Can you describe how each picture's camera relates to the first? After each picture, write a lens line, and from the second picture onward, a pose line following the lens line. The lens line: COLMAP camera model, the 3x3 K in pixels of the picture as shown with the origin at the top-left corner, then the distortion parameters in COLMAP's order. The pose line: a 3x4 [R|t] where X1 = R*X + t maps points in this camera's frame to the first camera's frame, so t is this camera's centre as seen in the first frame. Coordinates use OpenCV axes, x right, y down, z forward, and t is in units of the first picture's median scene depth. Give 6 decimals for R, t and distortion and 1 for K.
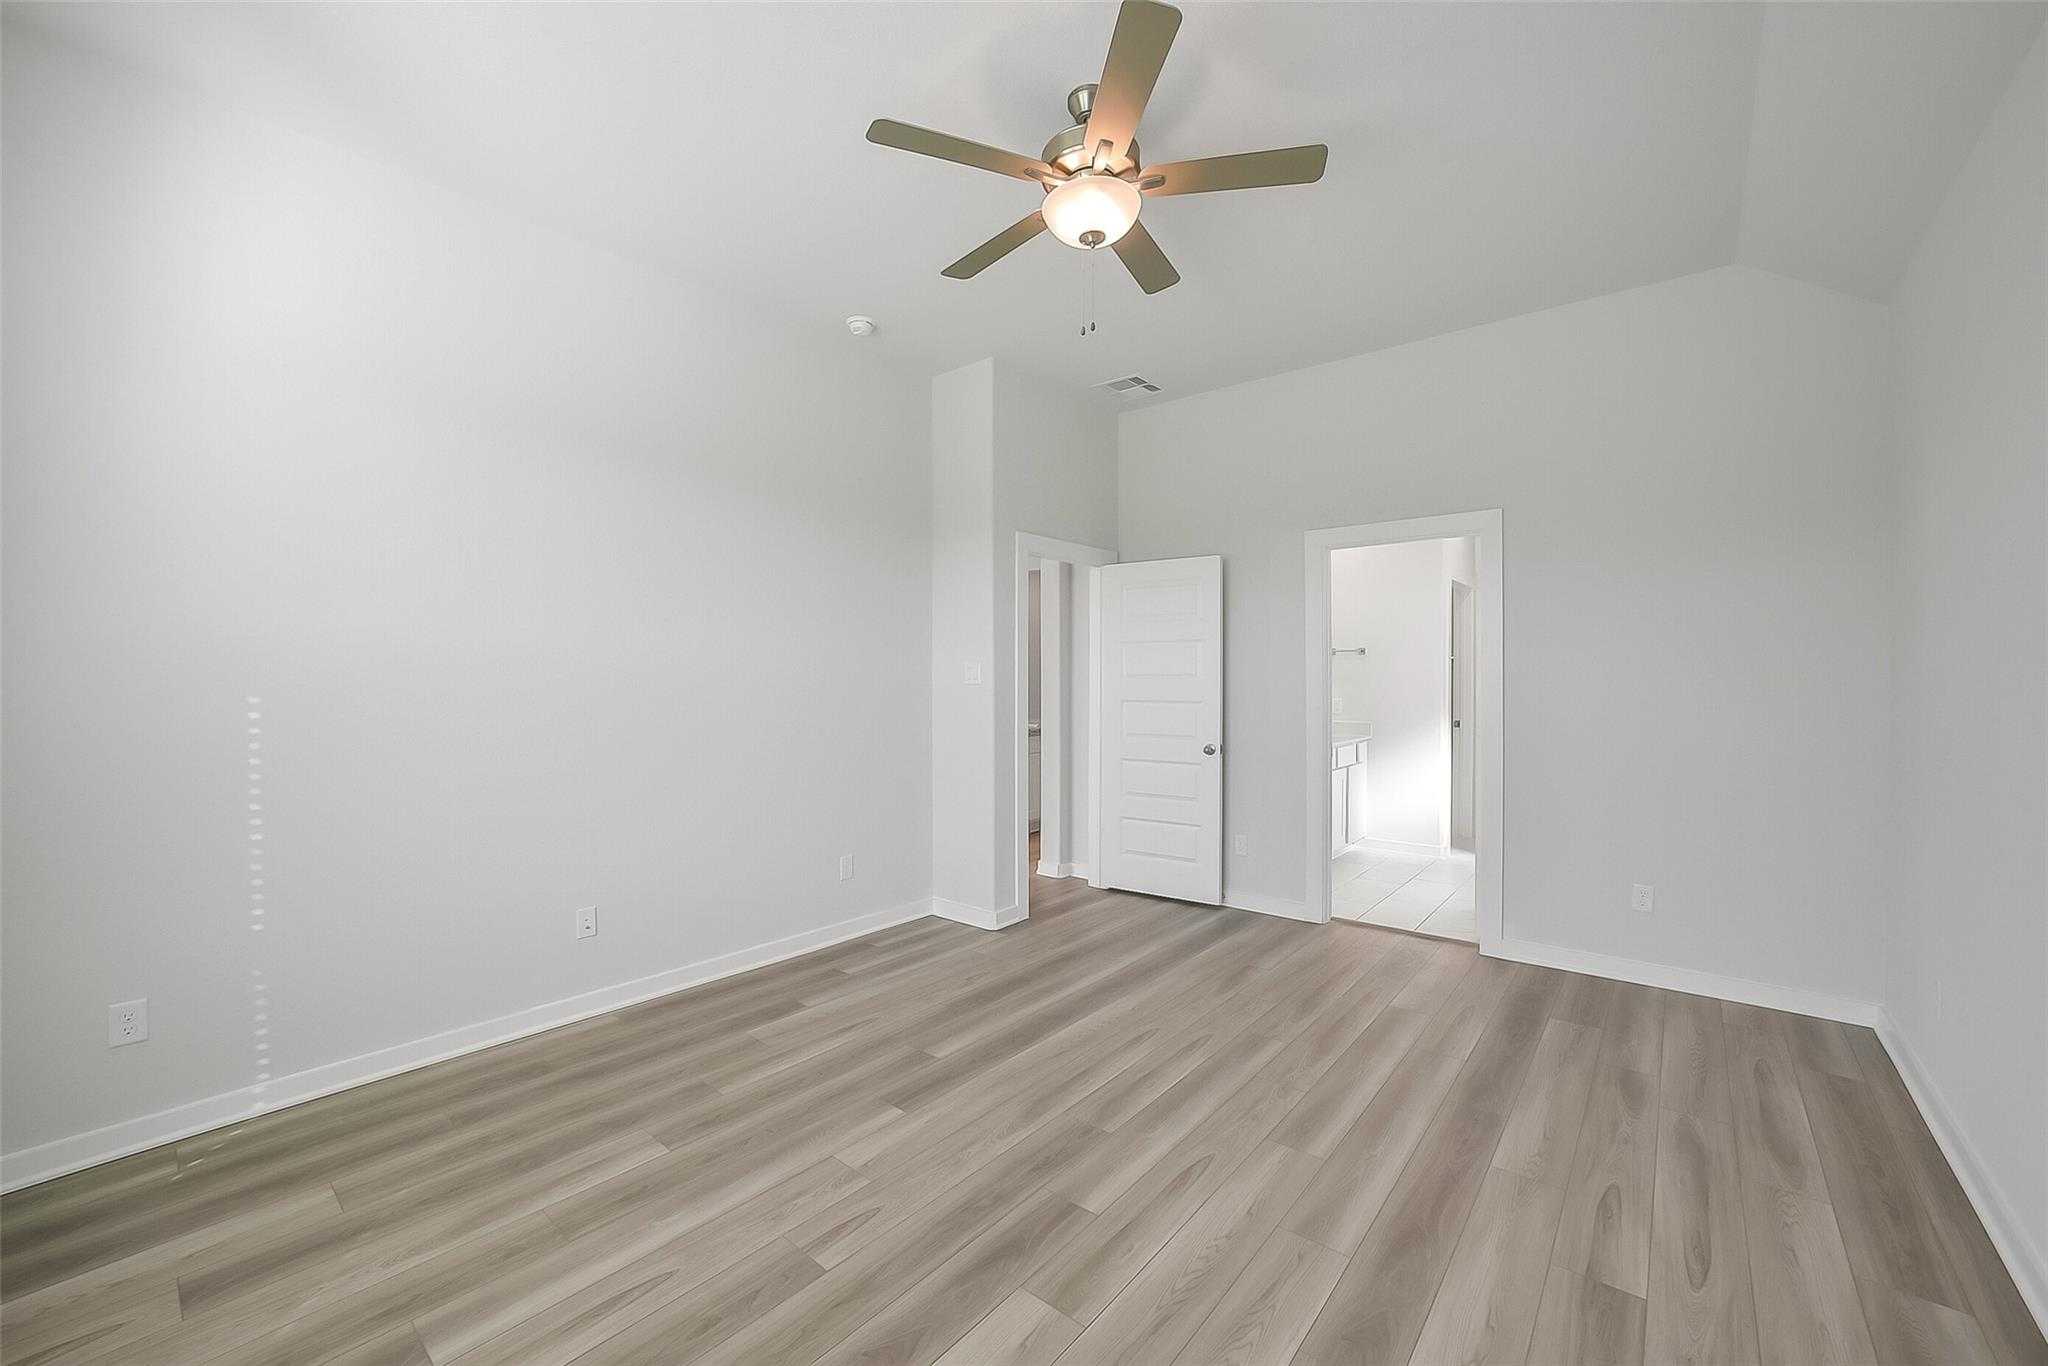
lens RADIAL K [[806.6, 0, 1019.3], [0, 806.6, 687.9], [0, 0, 1]] dist [-0.038919, 0.008051]
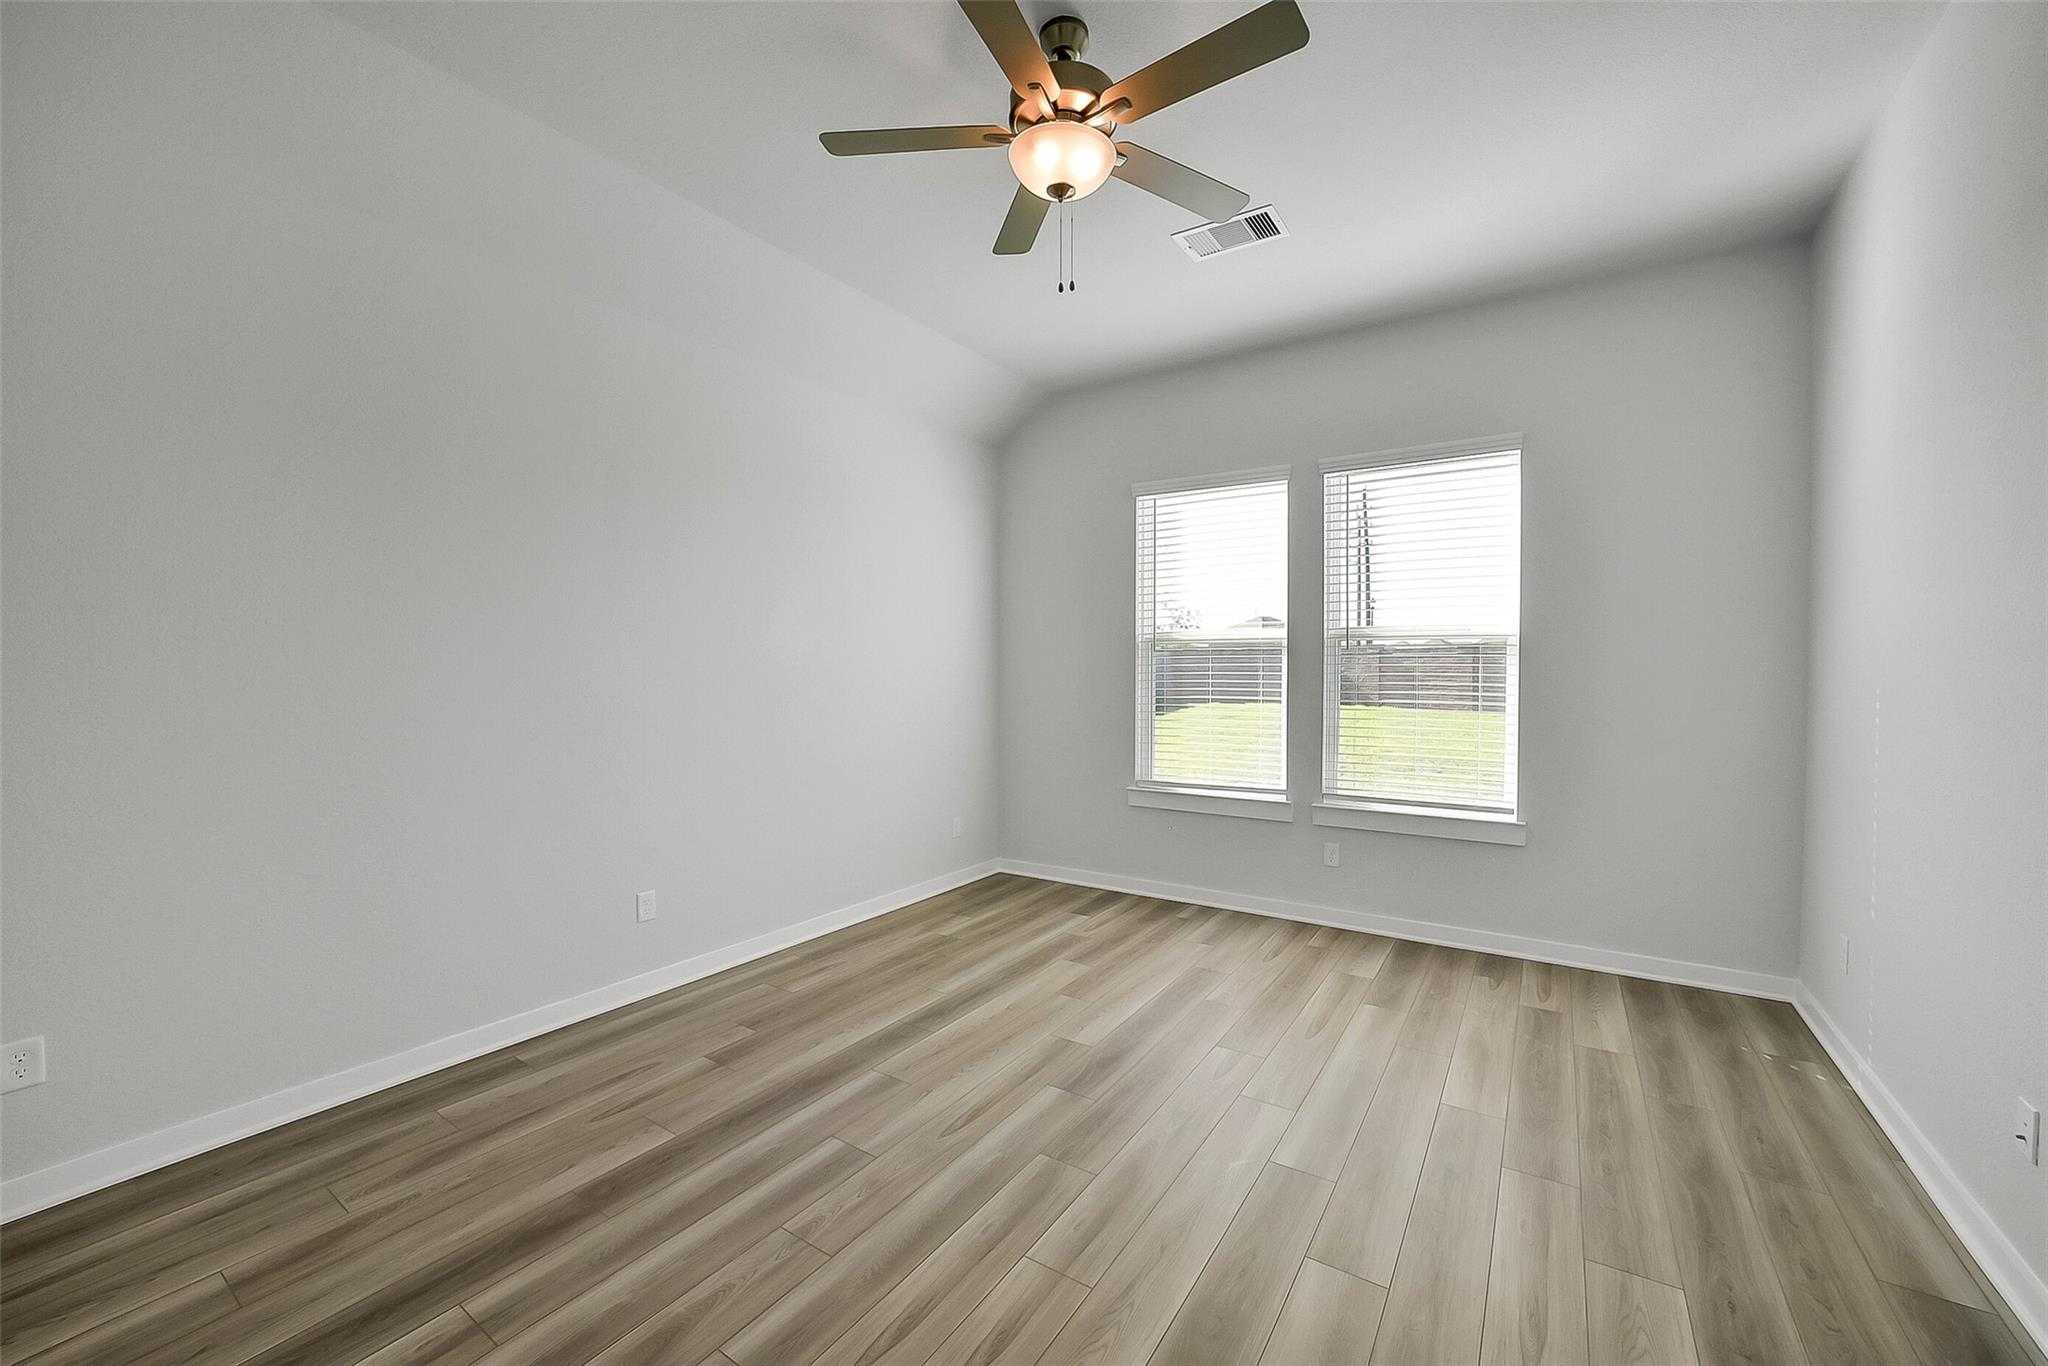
lens RADIAL K [[806.6, 0, 1019.3], [0, 806.6, 687.9], [0, 0, 1]] dist [-0.038919, 0.008051]
pose [[-0.993440, 0.003550, -0.114296, 0.256447], [0.000352, 0.999608, 0.027992, -0.014996], [0.114350, 0.027768, -0.993052, 2.000791]]
